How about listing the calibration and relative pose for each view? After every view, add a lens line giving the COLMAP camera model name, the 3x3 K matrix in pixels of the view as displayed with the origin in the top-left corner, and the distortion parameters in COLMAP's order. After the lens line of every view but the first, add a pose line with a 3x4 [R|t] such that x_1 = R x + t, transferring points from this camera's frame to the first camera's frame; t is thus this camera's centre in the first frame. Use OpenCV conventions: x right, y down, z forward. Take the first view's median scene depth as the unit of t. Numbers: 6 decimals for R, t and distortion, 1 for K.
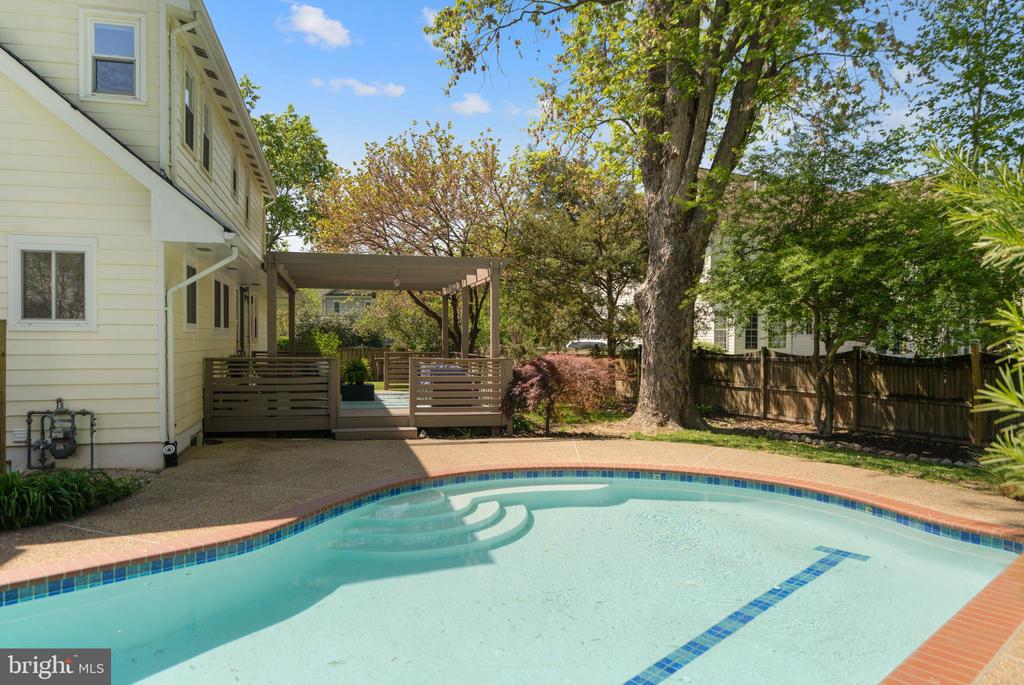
lens RADIAL K [[698.6, 0, 512.3], [0, 698.6, 341.5], [0, 0, 1]] dist [0.008559, 0.001812]
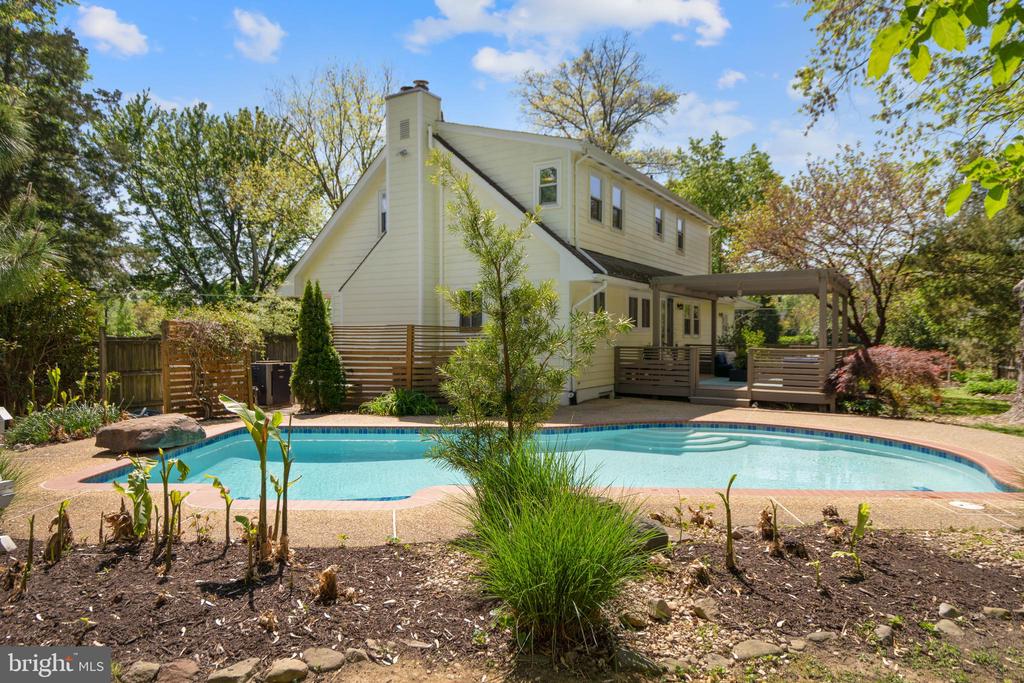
lens RADIAL K [[649.7, 0, 511.8], [0, 649.7, 340.6], [0, 0, 1]] dist [-0.001913, -0.000314]
pose [[0.700367, 0.002645, -0.713778, 0.438660], [-0.003435, 0.999994, 0.000335, 0.010268], [0.713775, 0.002218, 0.700372, -0.208092]]
